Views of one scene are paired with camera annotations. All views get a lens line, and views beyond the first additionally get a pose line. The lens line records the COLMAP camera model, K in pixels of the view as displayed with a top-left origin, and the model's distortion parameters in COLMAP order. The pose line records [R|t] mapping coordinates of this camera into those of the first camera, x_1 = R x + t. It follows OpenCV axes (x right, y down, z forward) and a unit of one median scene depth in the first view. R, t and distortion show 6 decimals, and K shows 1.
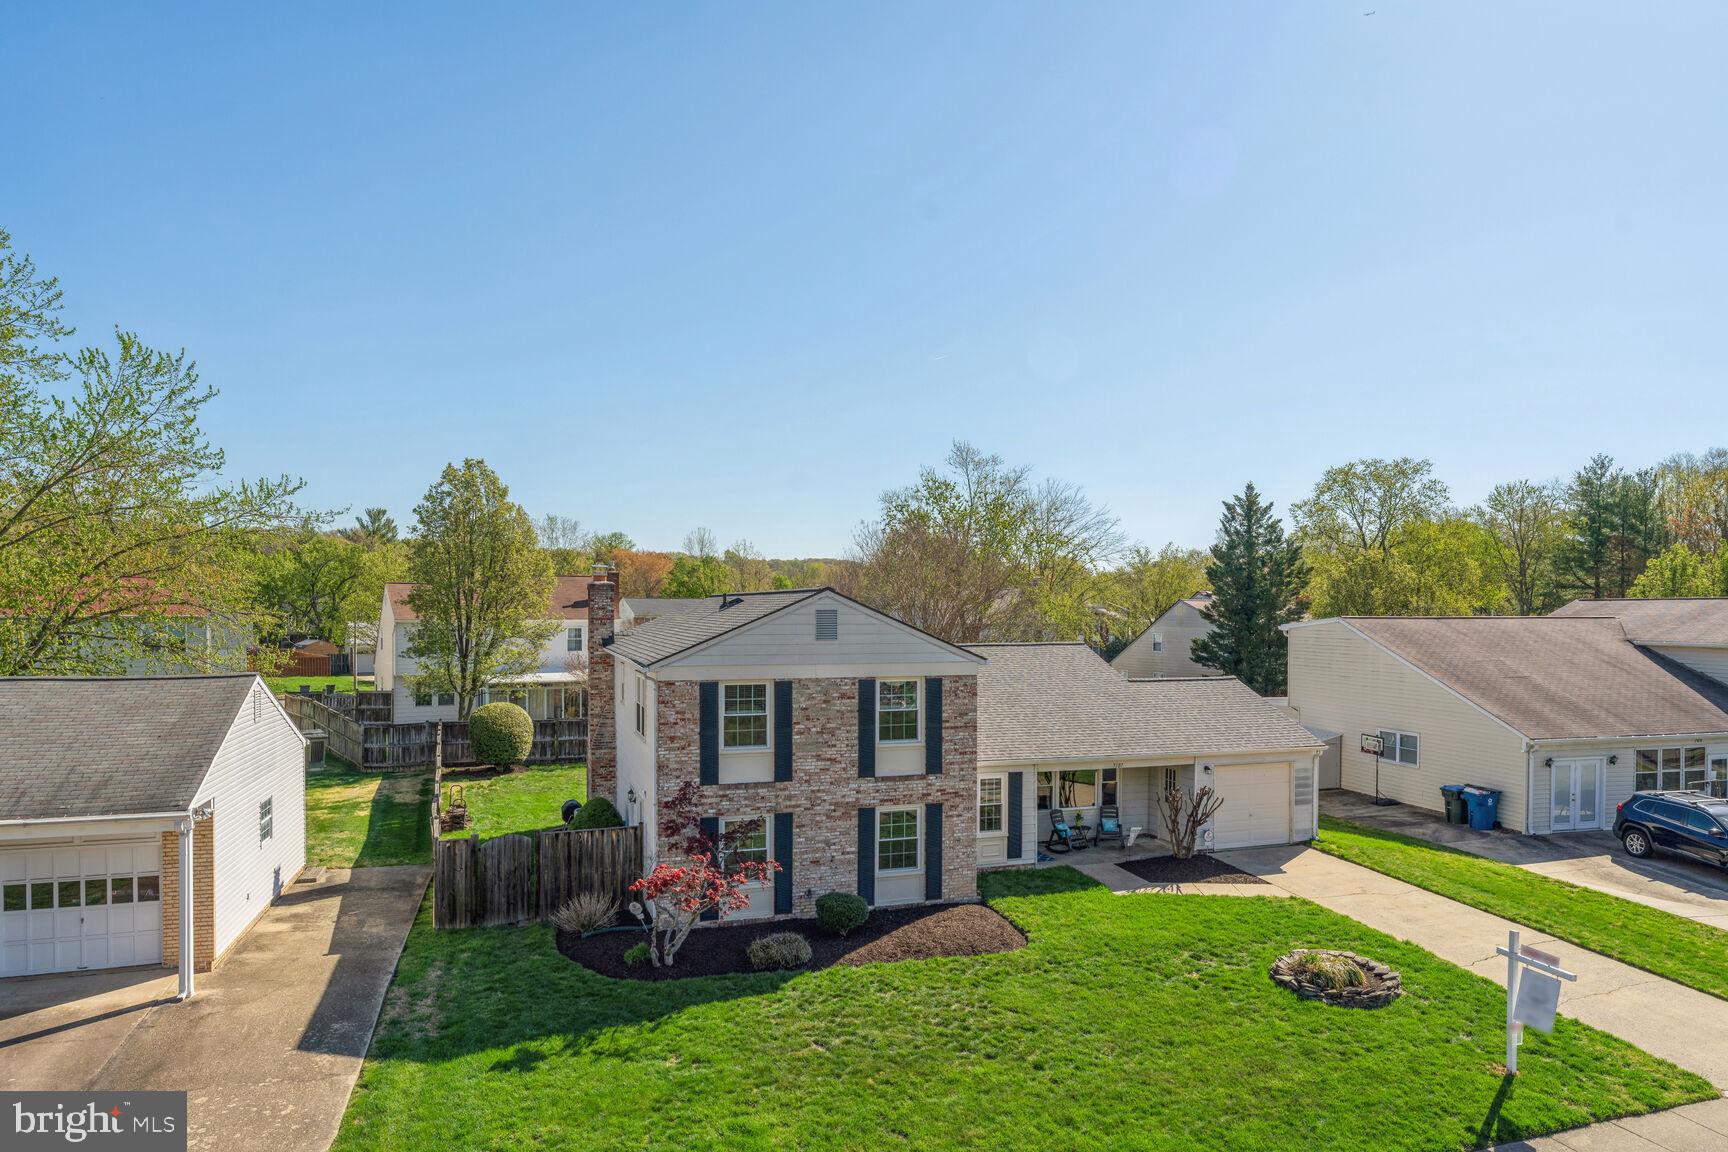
lens RADIAL K [[1076.2, 0, 811.3], [0, 1076.2, 610.7], [0, 0, 1]] dist [0.001440, -0.000565]
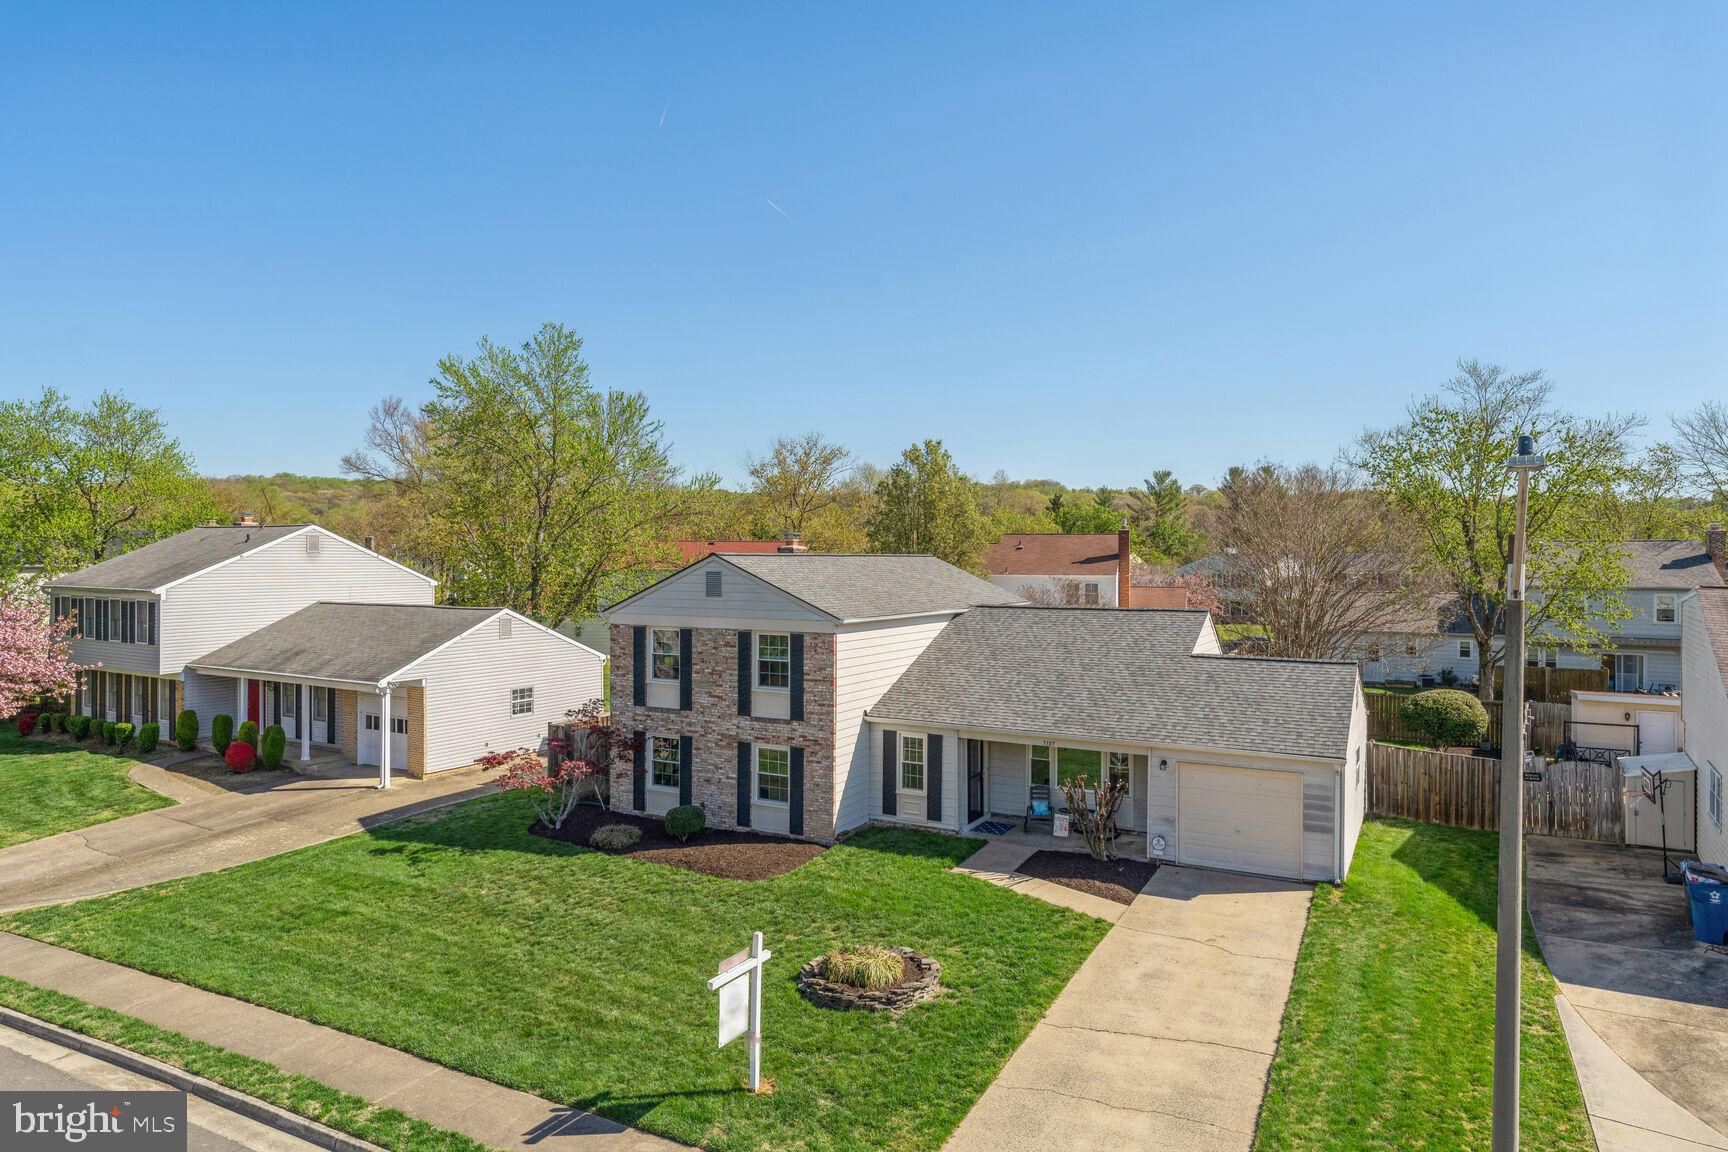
lens RADIAL K [[1014.2, 0, 864.0], [0, 1014.2, 576.0], [0, 0, 1]] dist [0.000682, -0.000121]
pose [[0.681594, 0.006191, -0.731705, 0.935763], [-0.006037, 0.999978, 0.002837, 0.000177], [0.731706, 0.002483, 0.681616, 0.347420]]
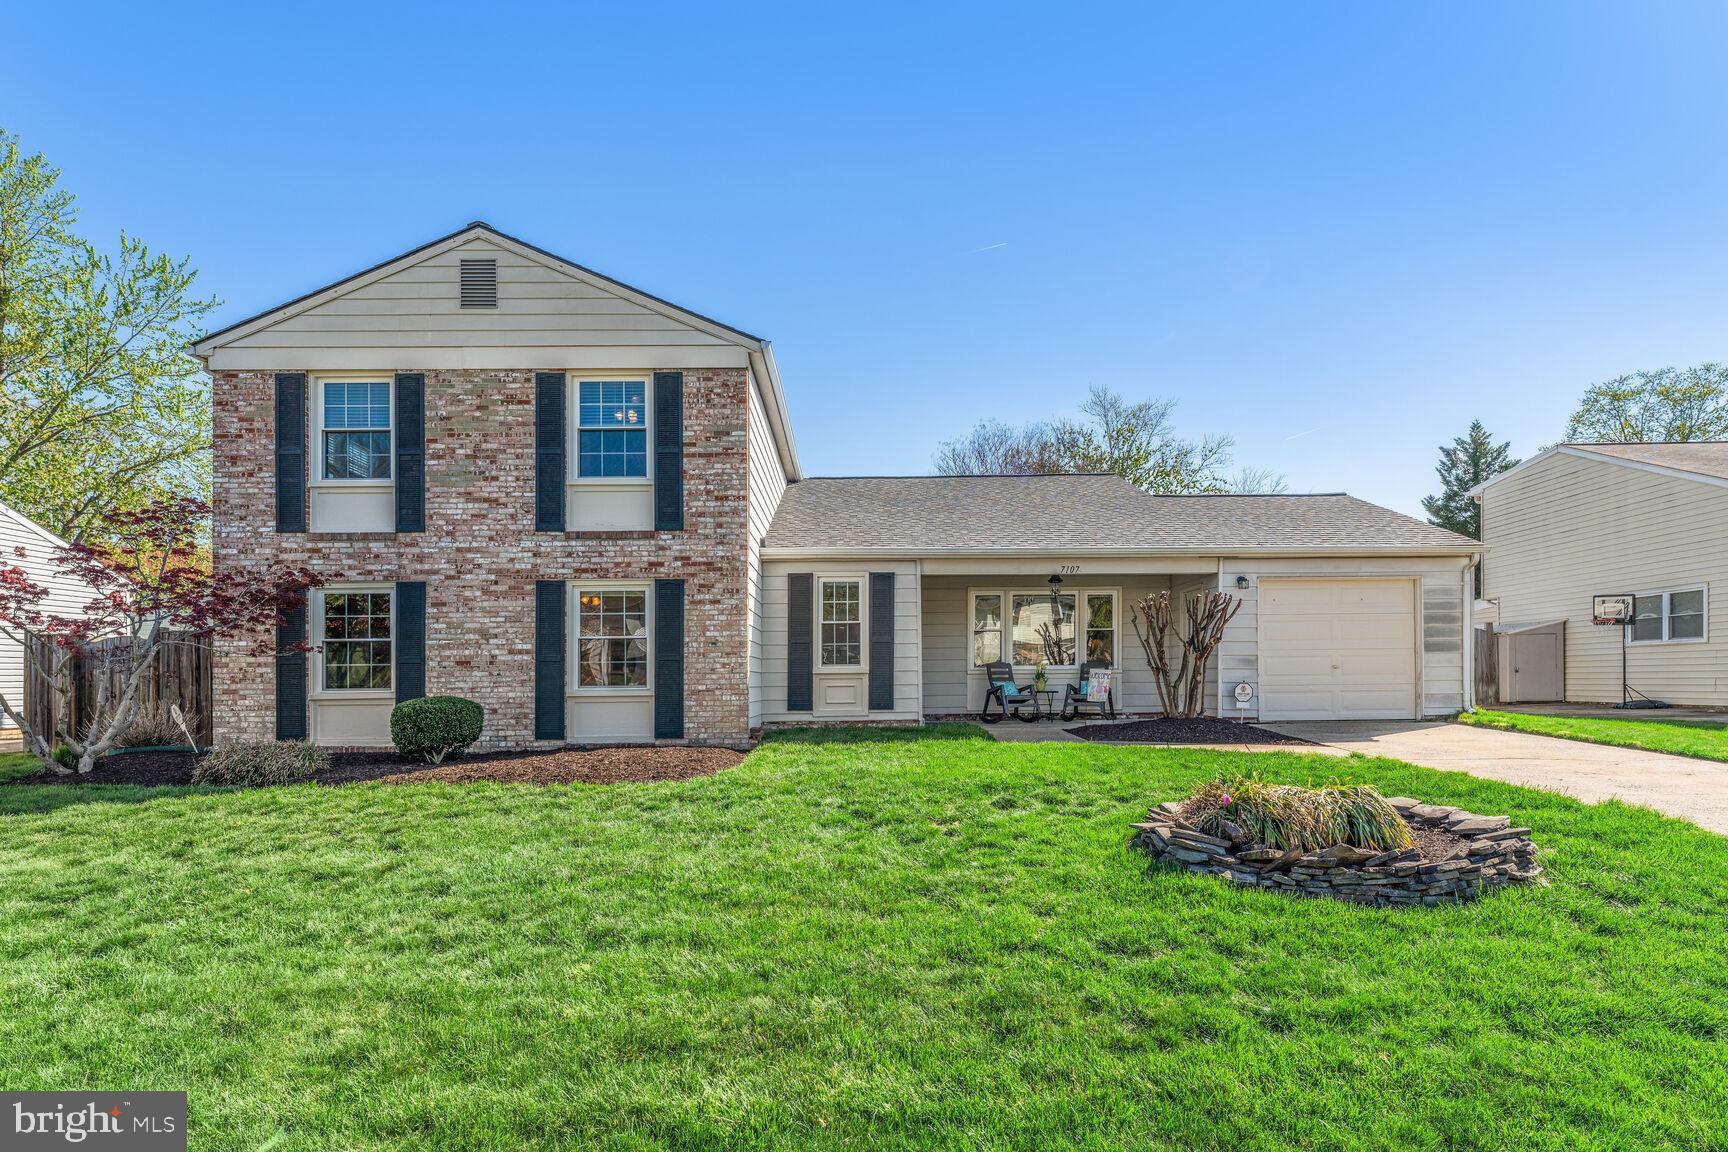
lens RADIAL K [[842.3, 0, 851.3], [0, 842.3, 687.4], [0, 0, 1]] dist [-0.001621, -0.000250]
pose [[0.953838, -0.007321, -0.300231, 0.359252], [0.004634, 0.999943, -0.009659, 0.248972], [0.300285, 0.007822, 0.953818, 0.589835]]
